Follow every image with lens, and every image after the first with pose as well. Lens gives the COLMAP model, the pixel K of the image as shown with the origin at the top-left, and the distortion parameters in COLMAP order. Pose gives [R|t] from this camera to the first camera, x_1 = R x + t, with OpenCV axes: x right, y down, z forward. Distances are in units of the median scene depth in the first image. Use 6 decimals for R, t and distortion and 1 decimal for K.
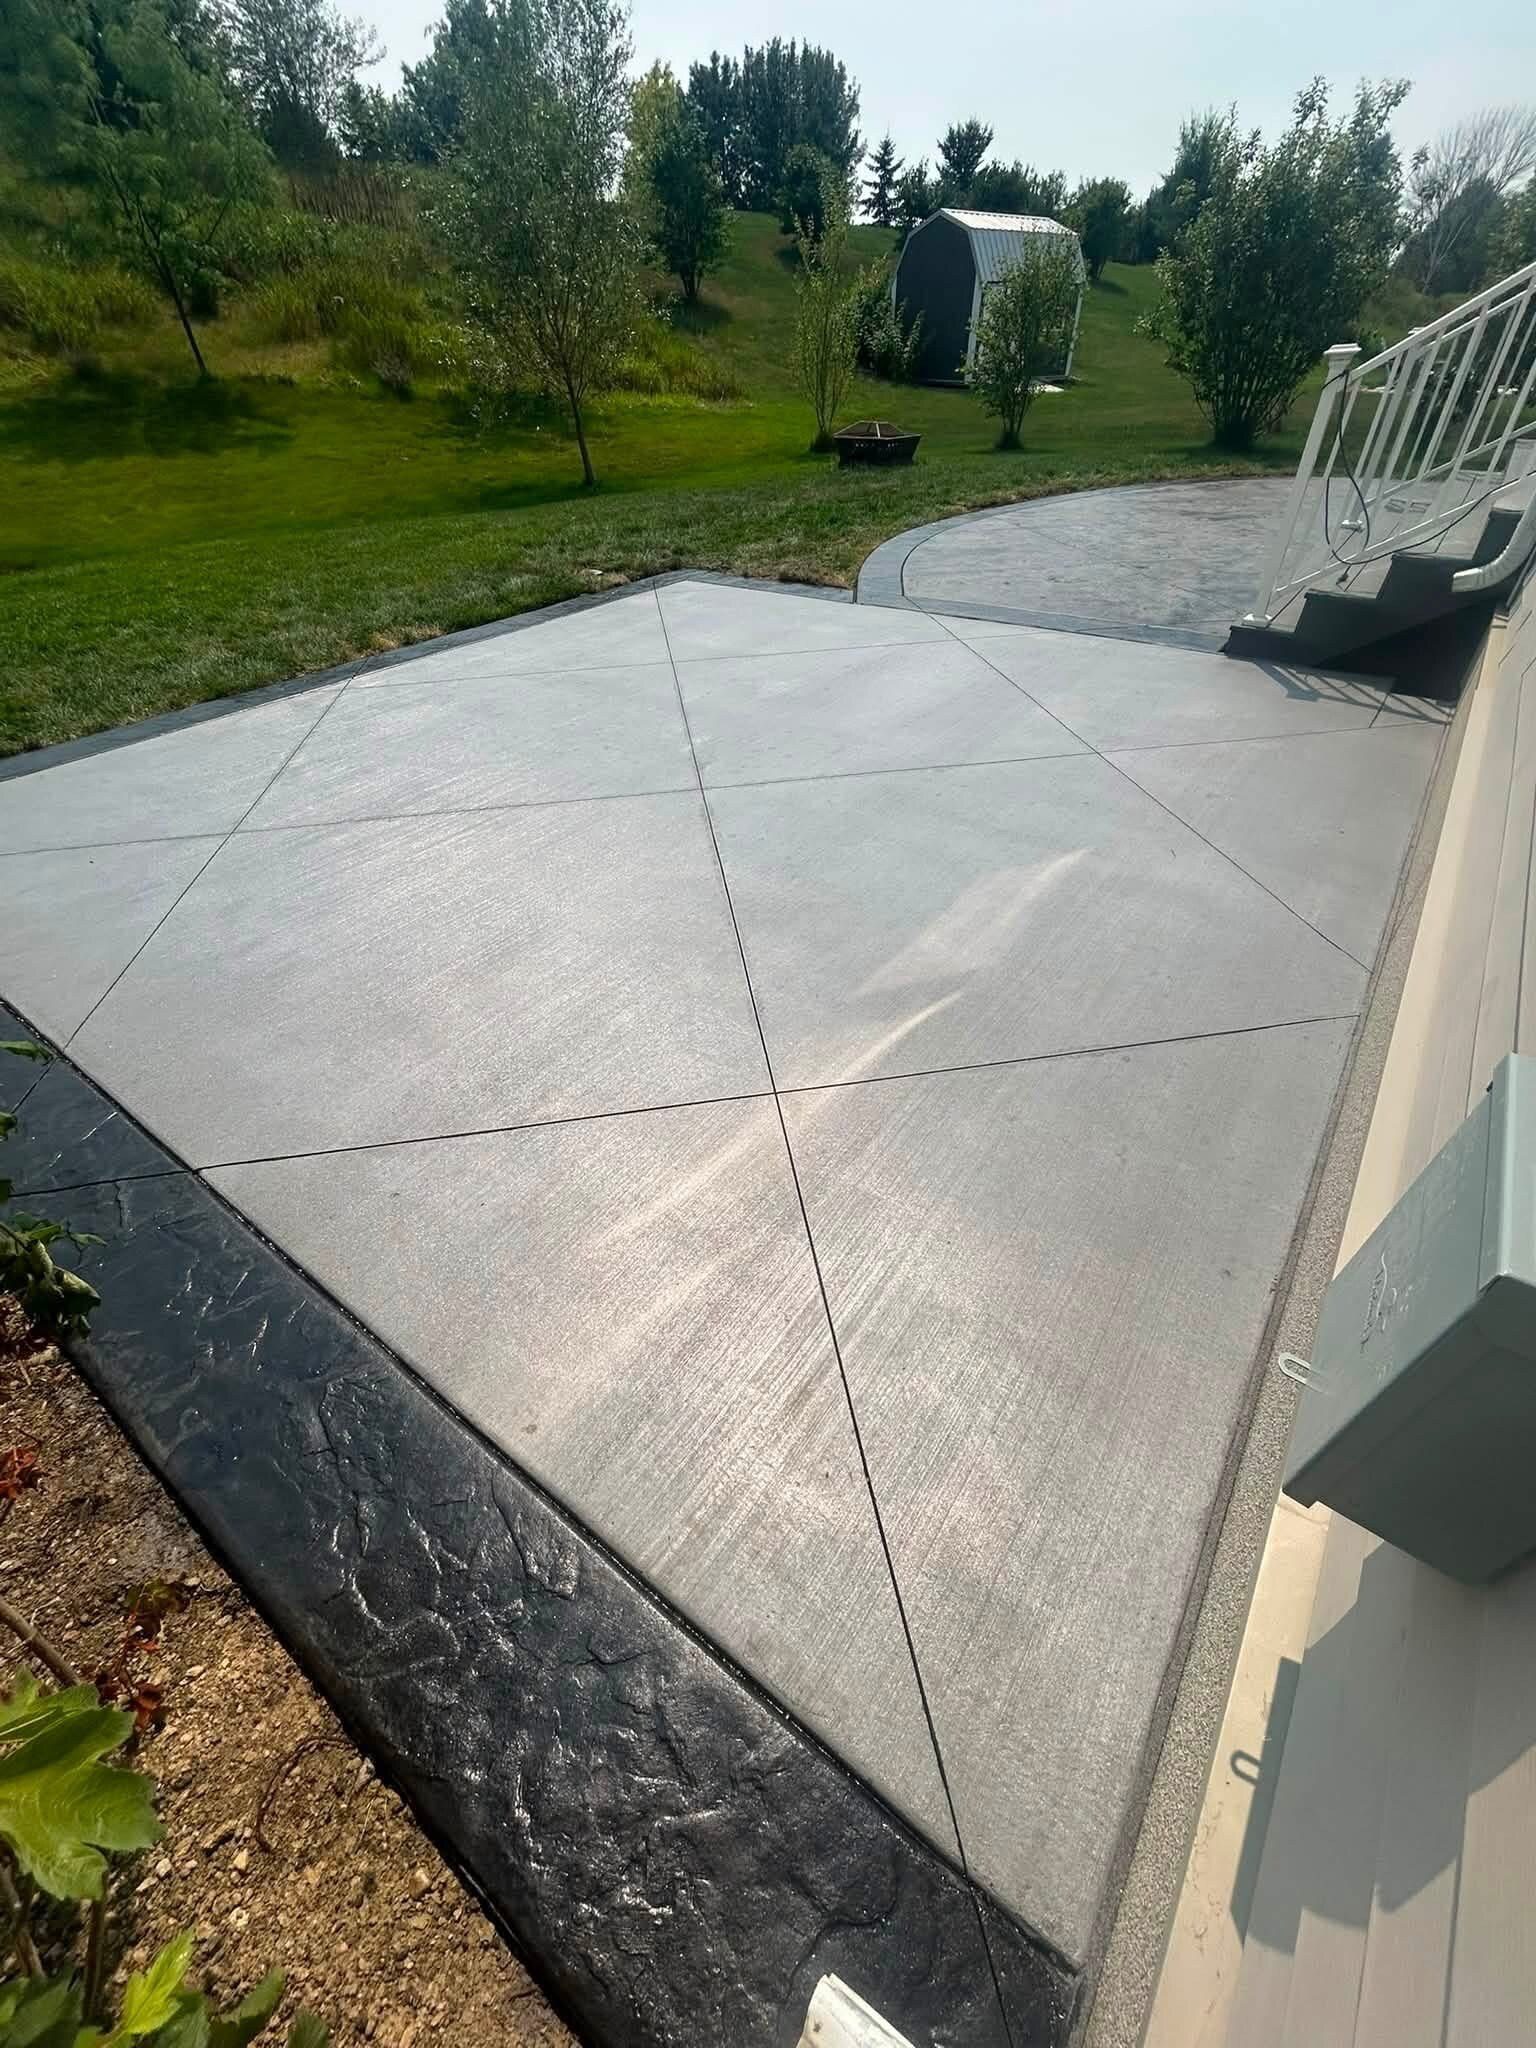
lens RADIAL K [[833.3, 0, 777.1], [0, 833.3, 1026.7], [0, 0, 1]] dist [-0.003771, 0.001070]
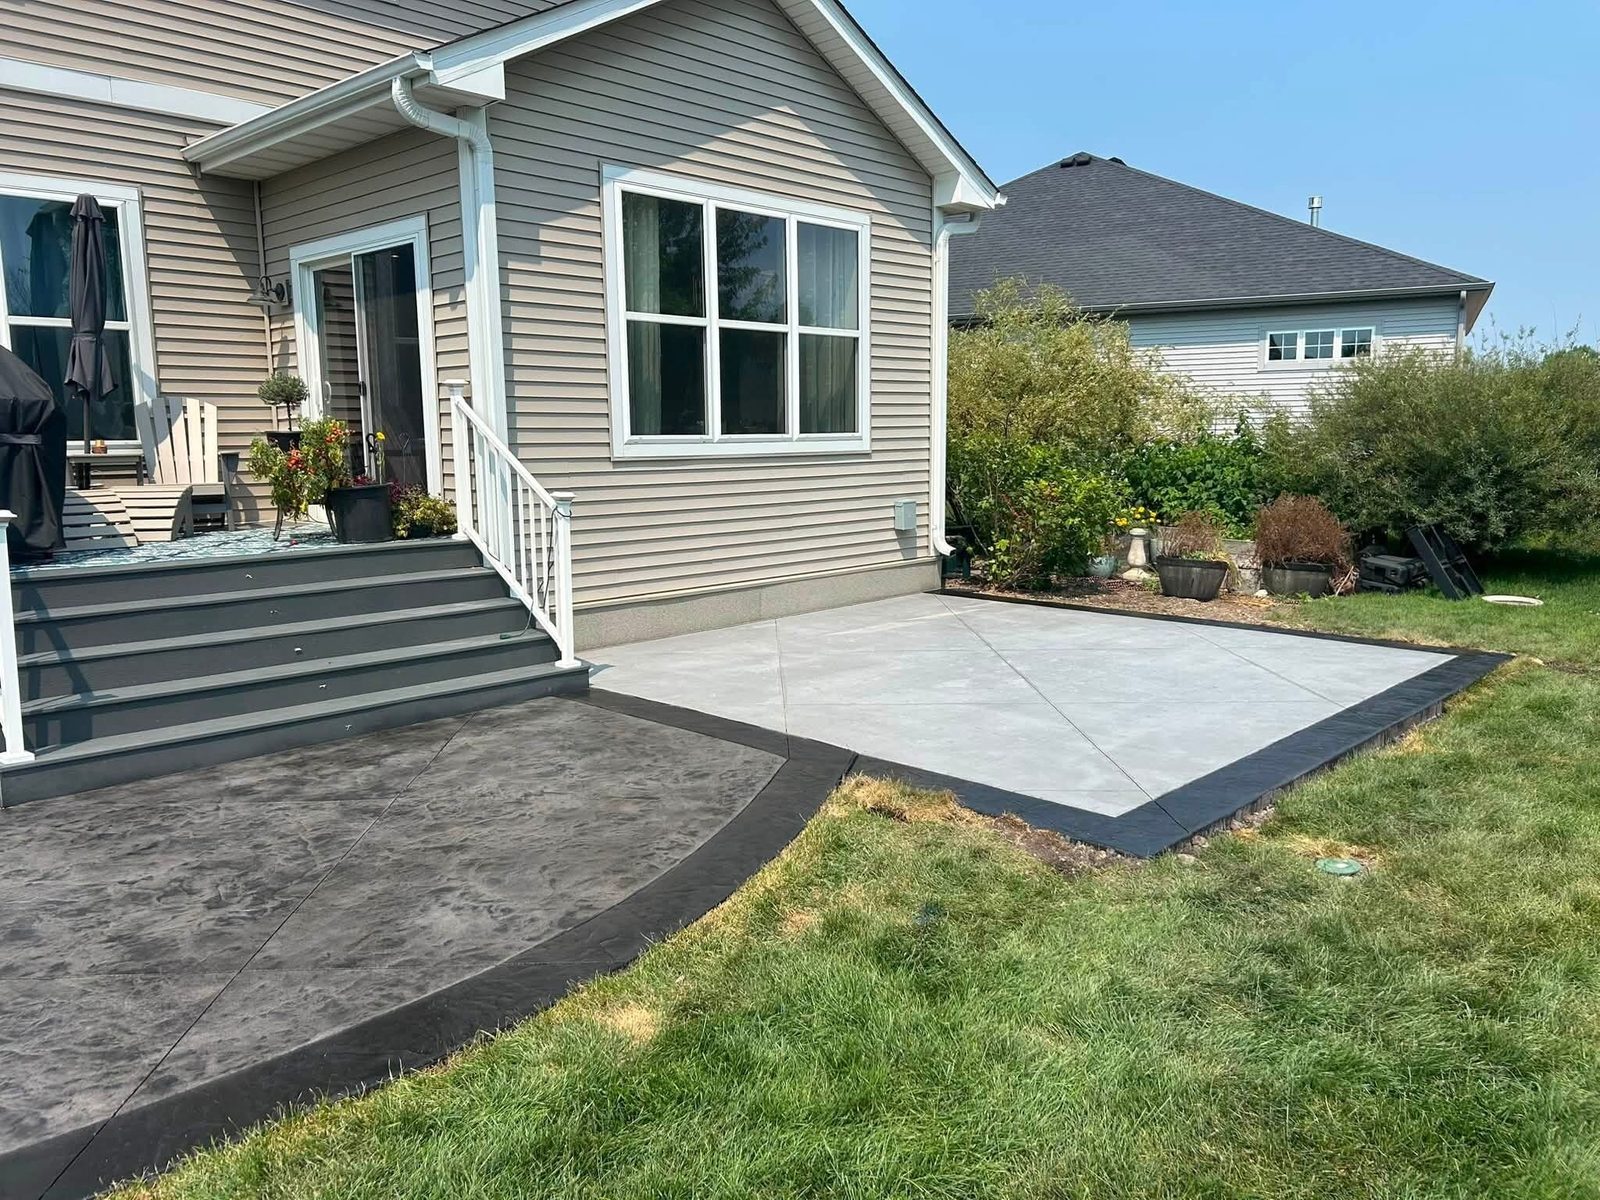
lens RADIAL K [[1202.7, 0, 802.7], [0, 1202.7, 615.9], [0, 0, 1]] dist [0.049584, -0.062493]
pose [[-0.992298, 0.010849, 0.123401, 0.005213], [0.099140, 0.666832, 0.738584, -2.127898], [-0.074275, 0.745129, -0.662771, 2.457145]]
